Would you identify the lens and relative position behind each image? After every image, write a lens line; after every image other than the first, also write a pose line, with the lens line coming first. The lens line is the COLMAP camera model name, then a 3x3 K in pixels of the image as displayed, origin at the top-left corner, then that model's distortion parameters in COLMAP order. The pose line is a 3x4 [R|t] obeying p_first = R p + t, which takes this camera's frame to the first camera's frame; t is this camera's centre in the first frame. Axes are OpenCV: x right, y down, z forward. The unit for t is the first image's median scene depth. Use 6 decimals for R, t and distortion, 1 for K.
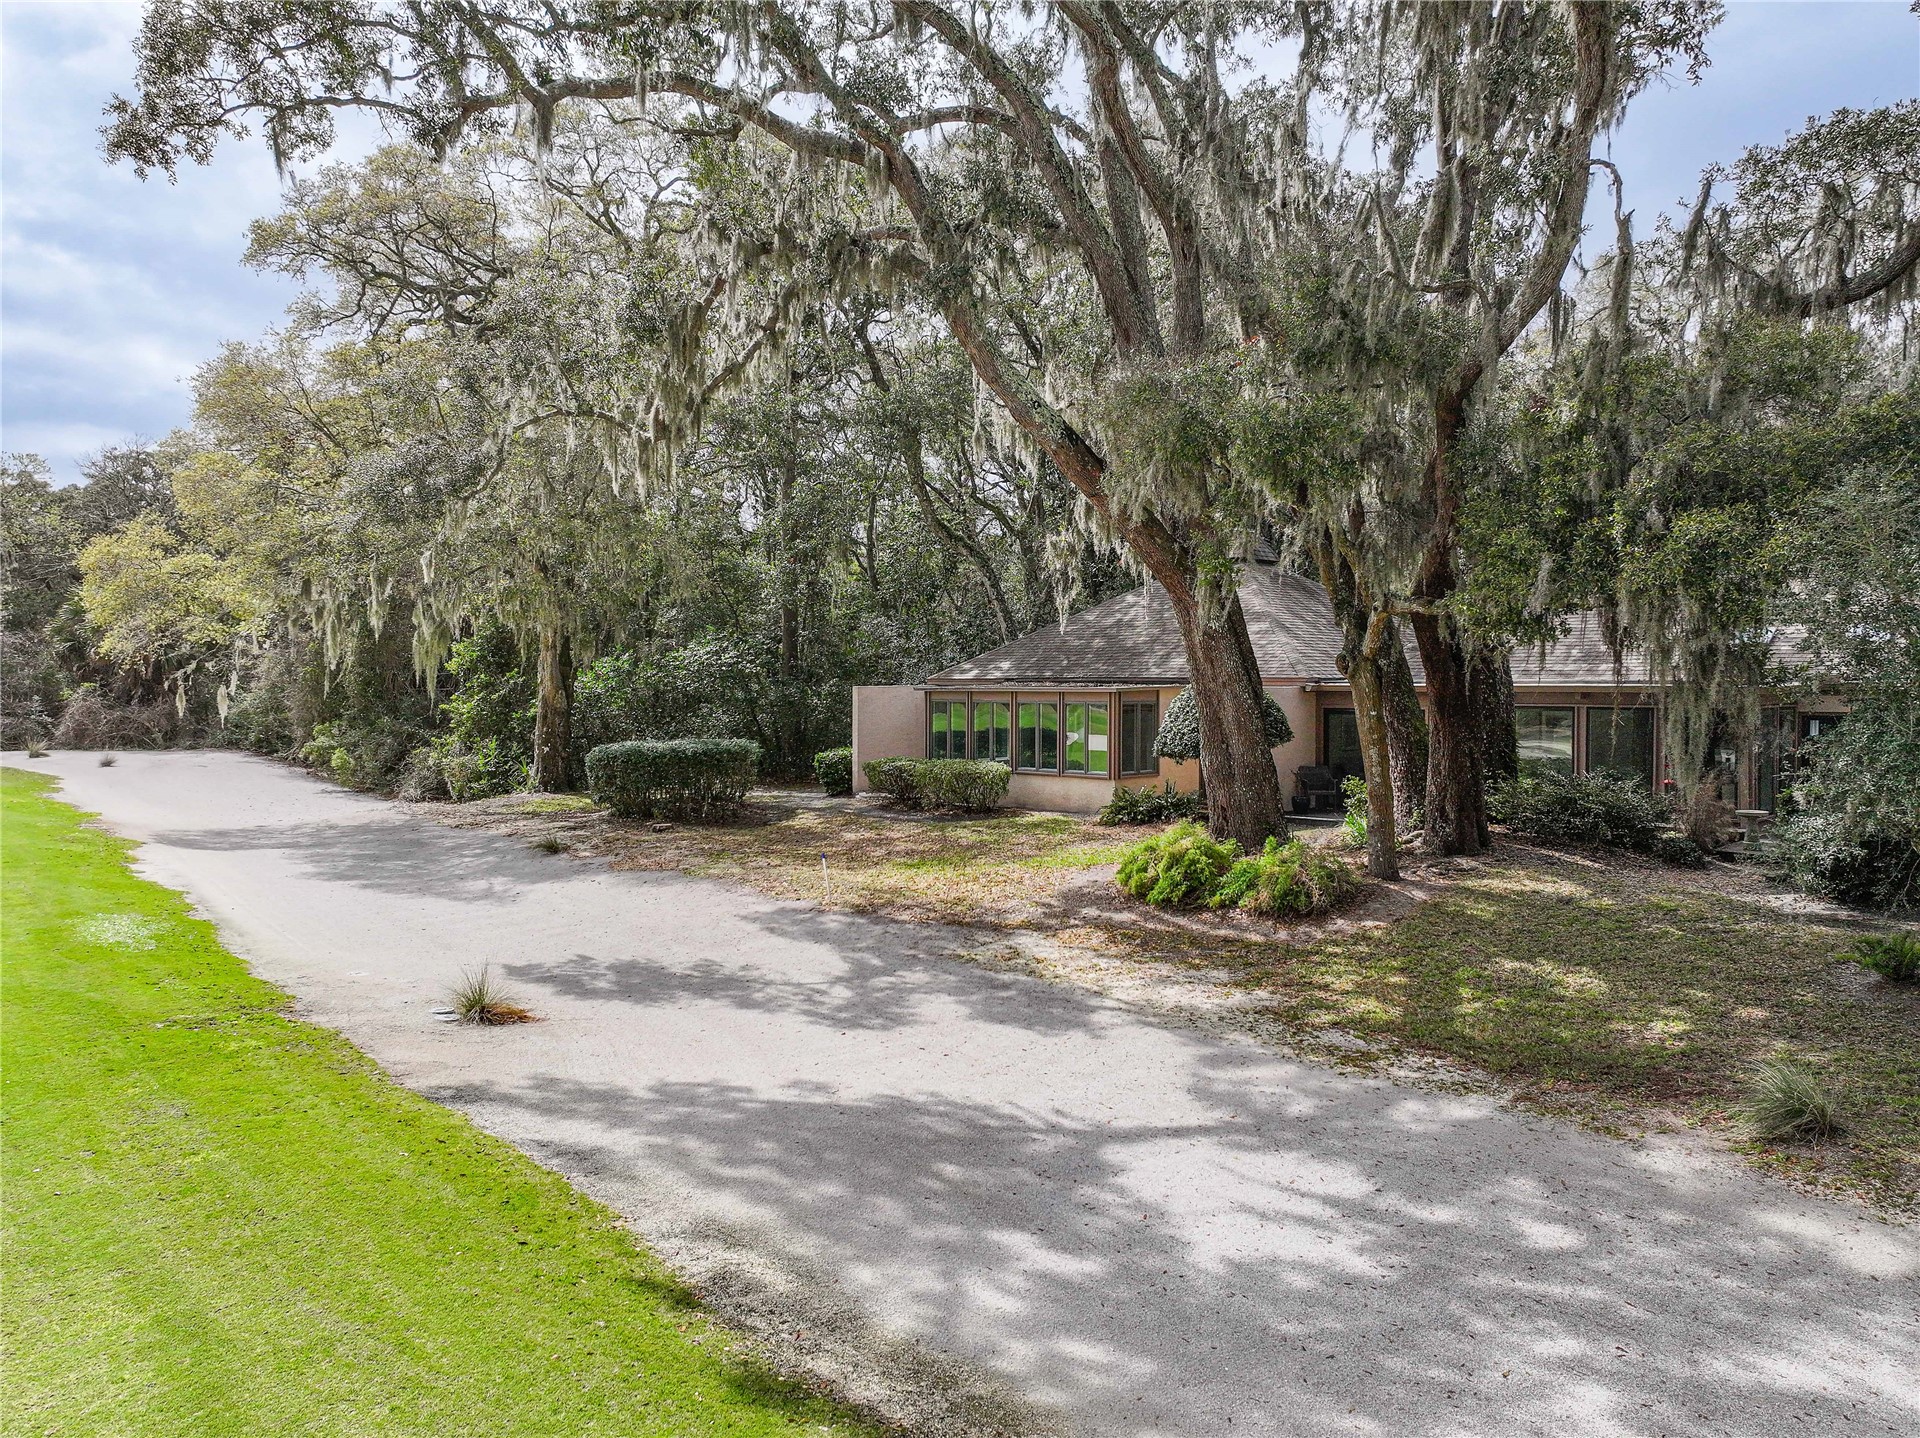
lens RADIAL K [[1434.8, 0, 960.0], [0, 1434.8, 719.0], [0, 0, 1]] dist [0.009480, 0.005247]
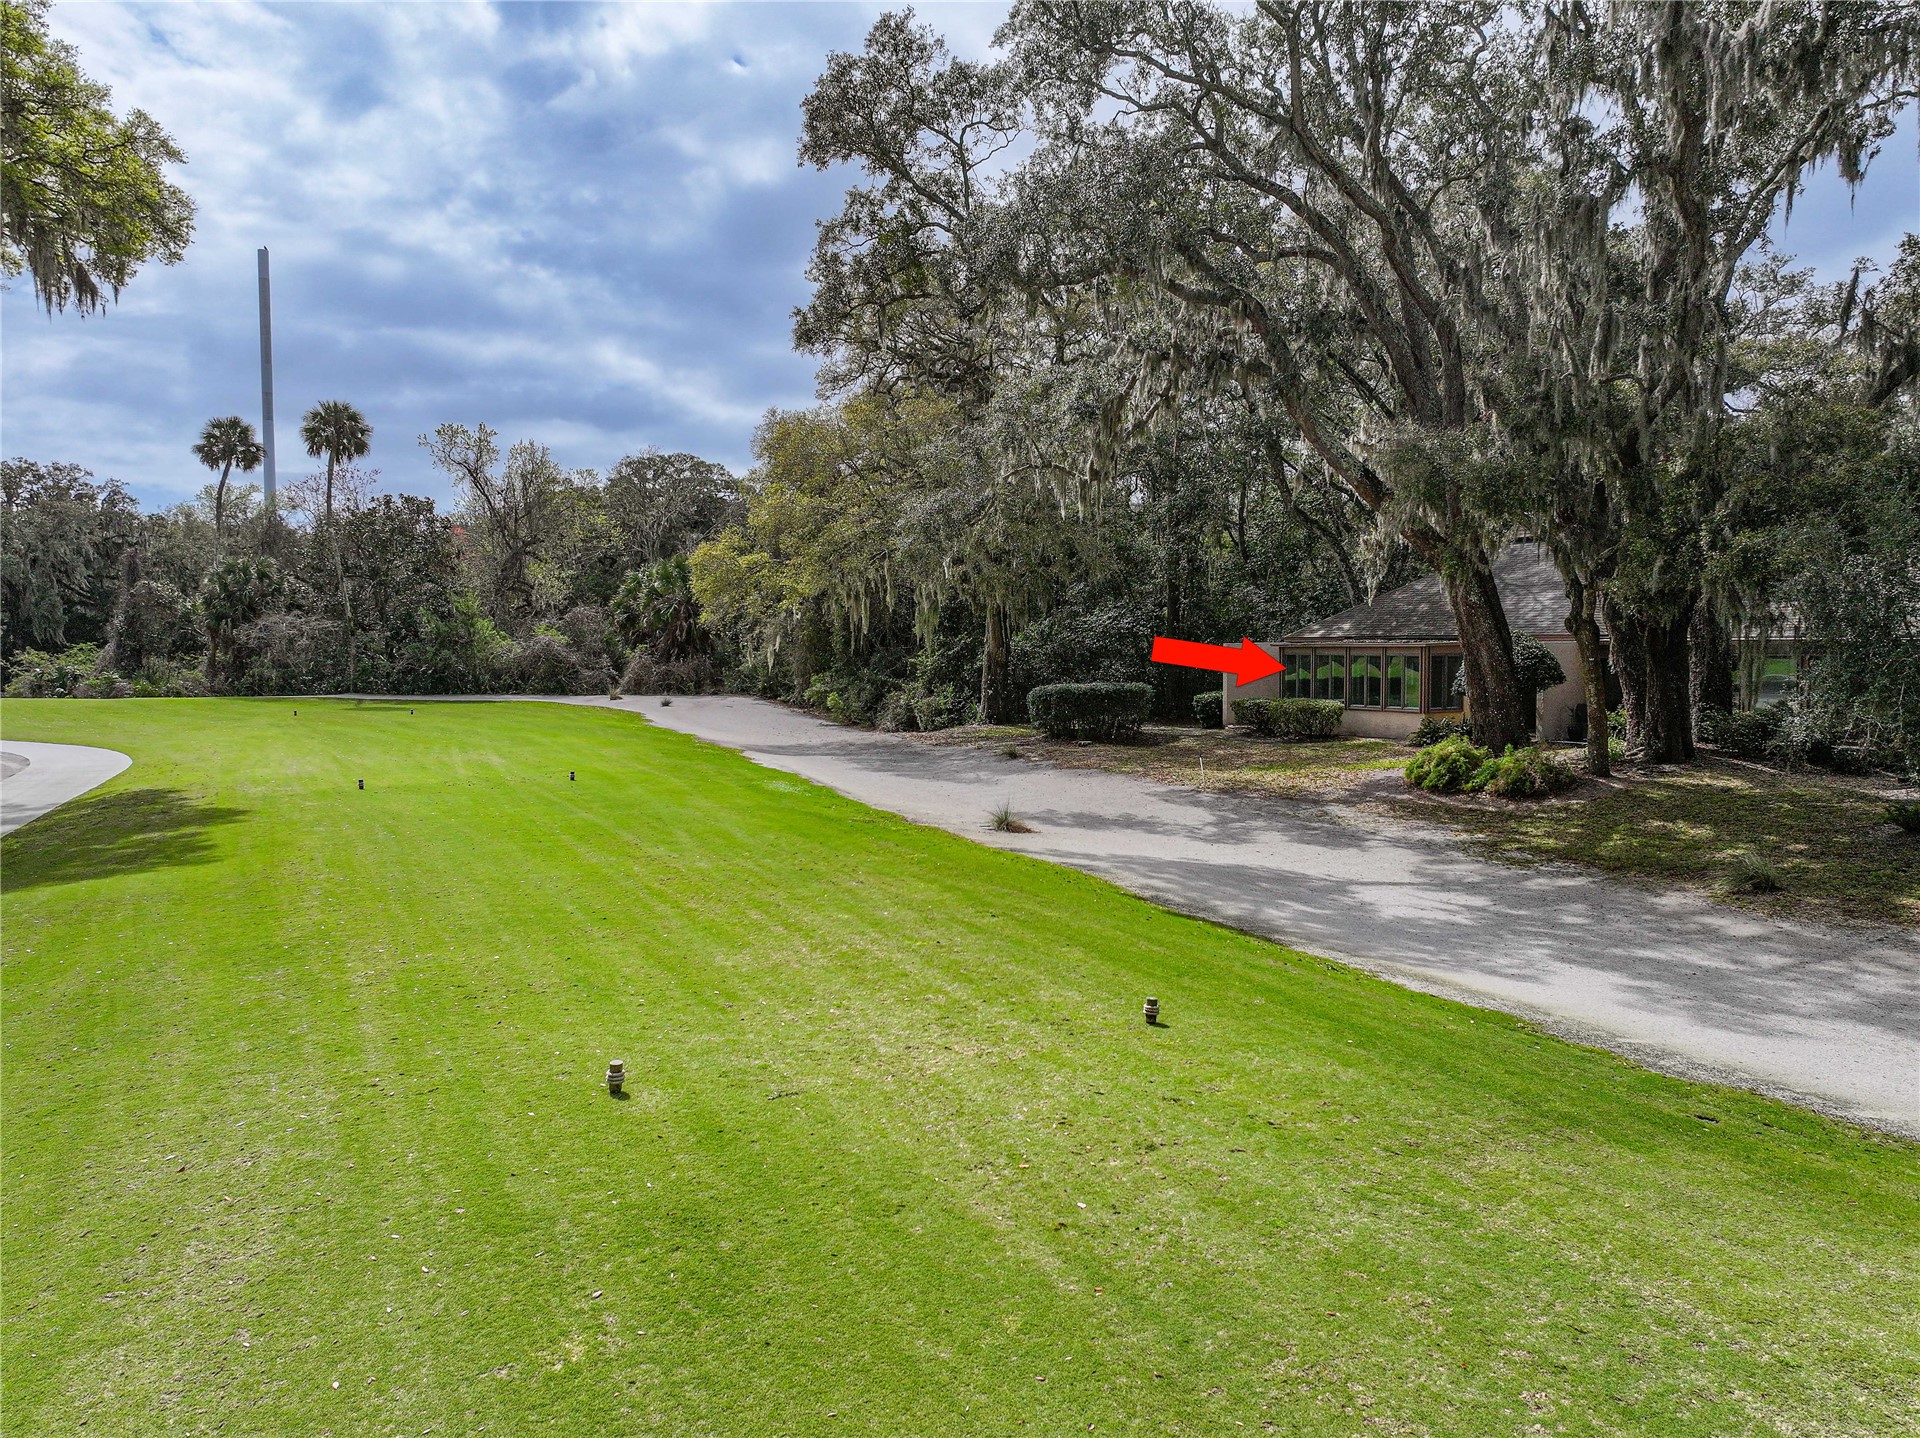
lens RADIAL K [[1434.8, 0, 960.0], [0, 1434.8, 719.0], [0, 0, 1]] dist [0.009480, 0.005247]
pose [[0.966220, 0.008726, -0.257569, 0.043407], [-0.001510, 0.999601, 0.028200, 0.013454], [0.257713, -0.026858, 0.965848, -0.460630]]
